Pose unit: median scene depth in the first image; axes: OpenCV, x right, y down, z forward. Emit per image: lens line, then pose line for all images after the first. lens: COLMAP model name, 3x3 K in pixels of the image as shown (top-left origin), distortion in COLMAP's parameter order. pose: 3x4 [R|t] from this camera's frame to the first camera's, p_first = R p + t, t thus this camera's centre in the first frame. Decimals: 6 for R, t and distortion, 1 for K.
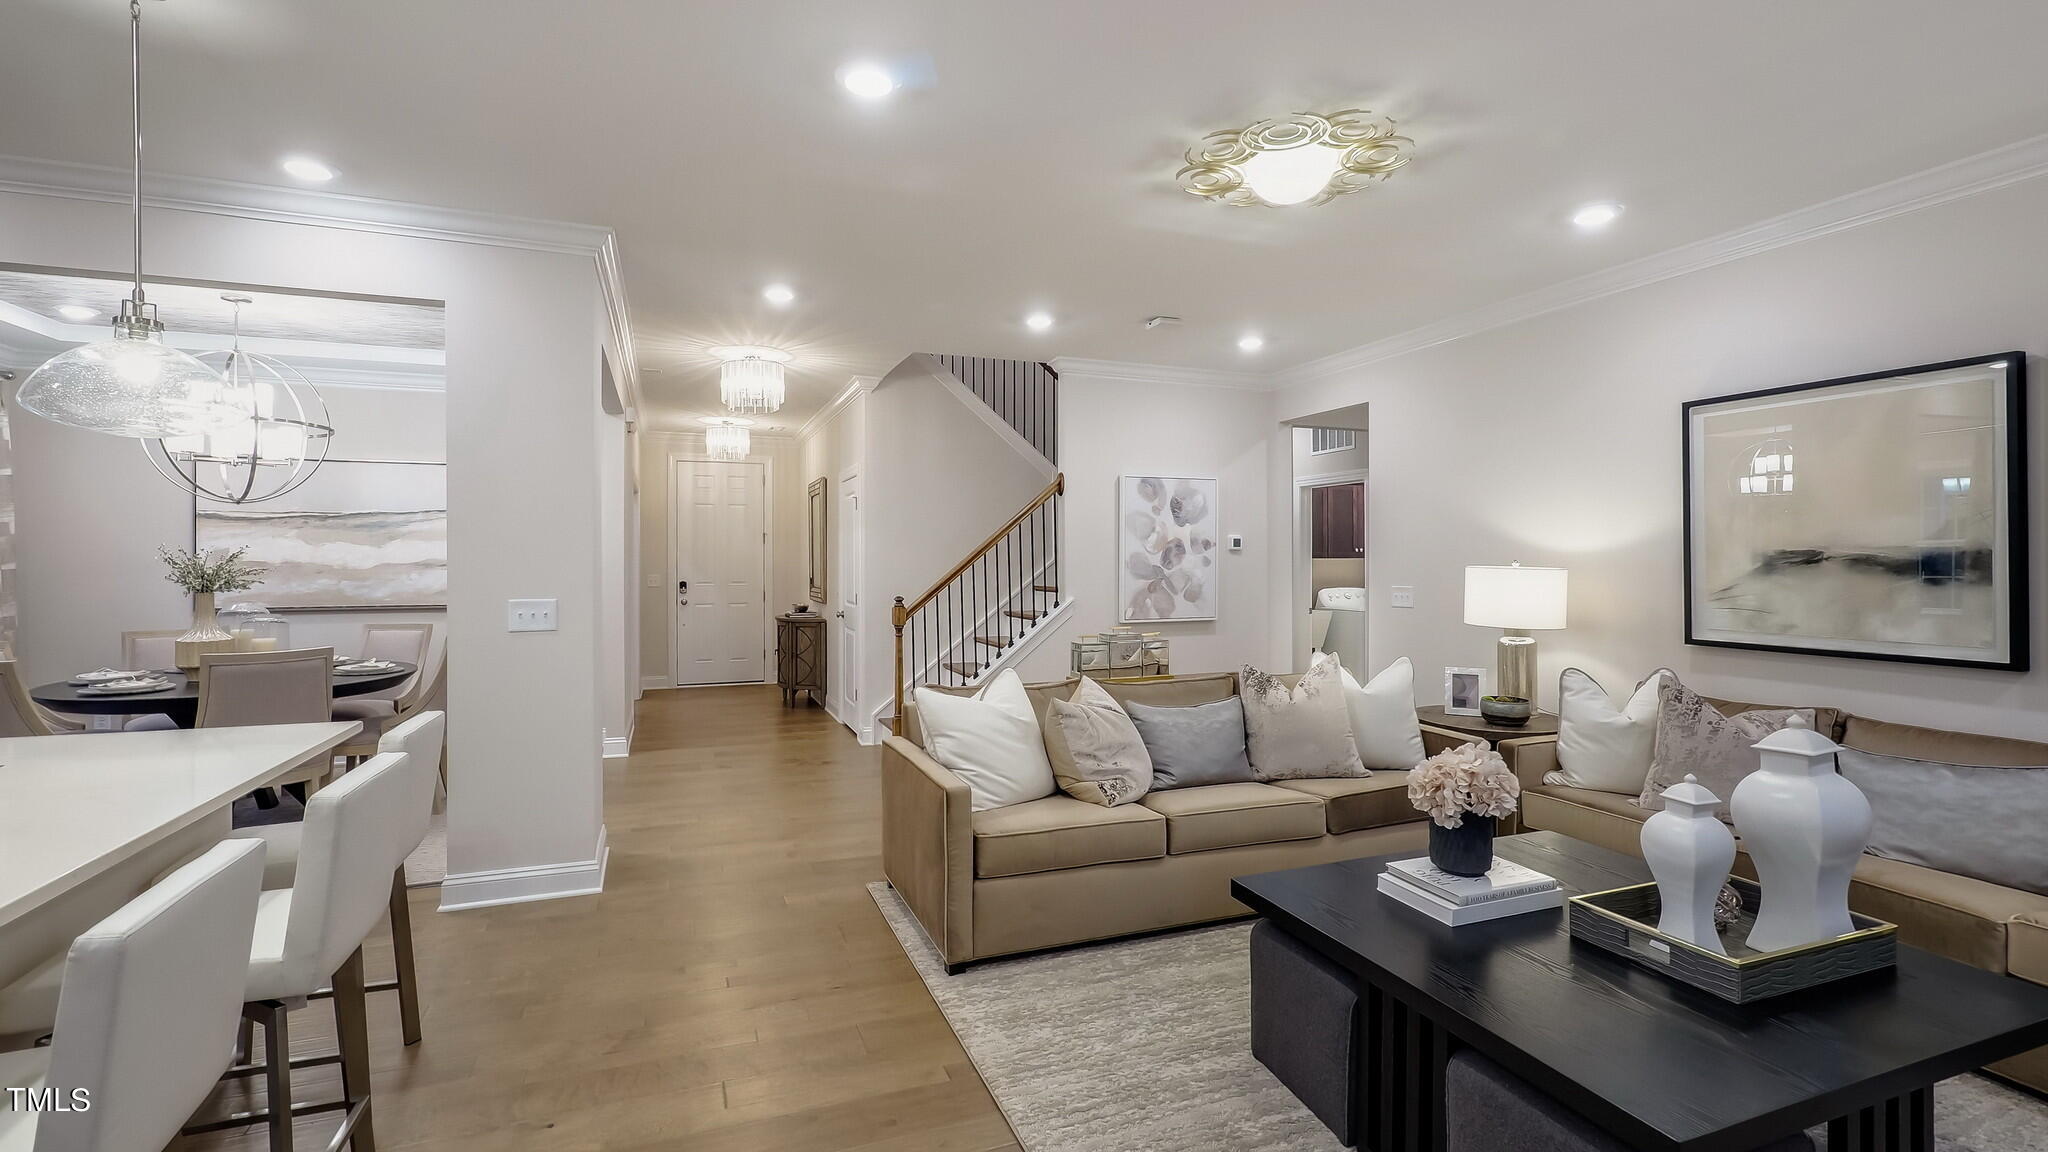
lens RADIAL K [[907.7, 0, 1012.2], [0, 907.7, 556.8], [0, 0, 1]] dist [0.003116, 0.000174]
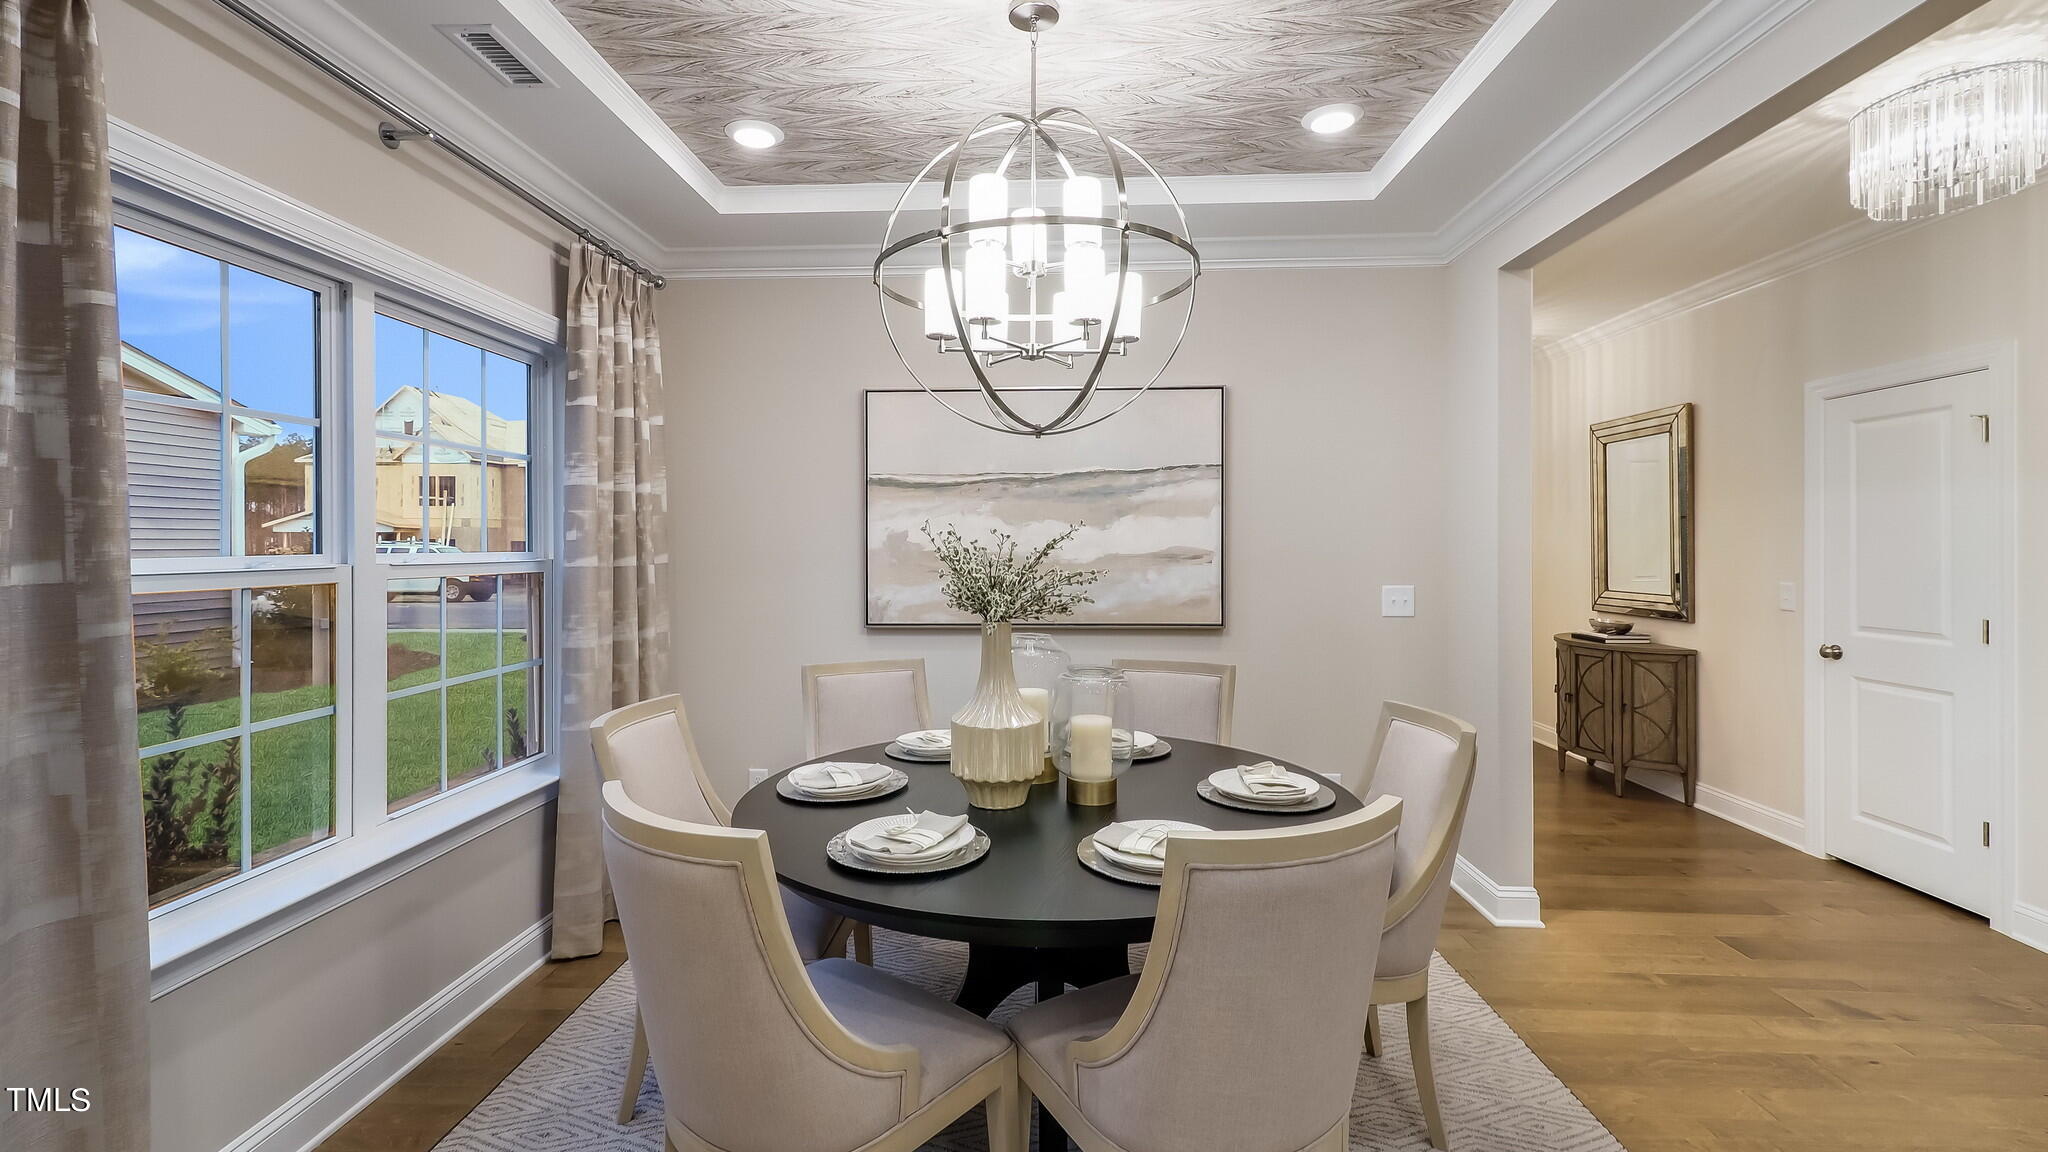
lens RADIAL K [[907.7, 0, 1015.0], [0, 907.7, 543.3], [0, 0, 1]] dist [0.003116, 0.000174]
pose [[0.918541, -0.001651, -0.395322, -0.503522], [0.003272, 0.999989, 0.003427, -0.002524], [0.395311, -0.004442, 0.918536, 0.410218]]
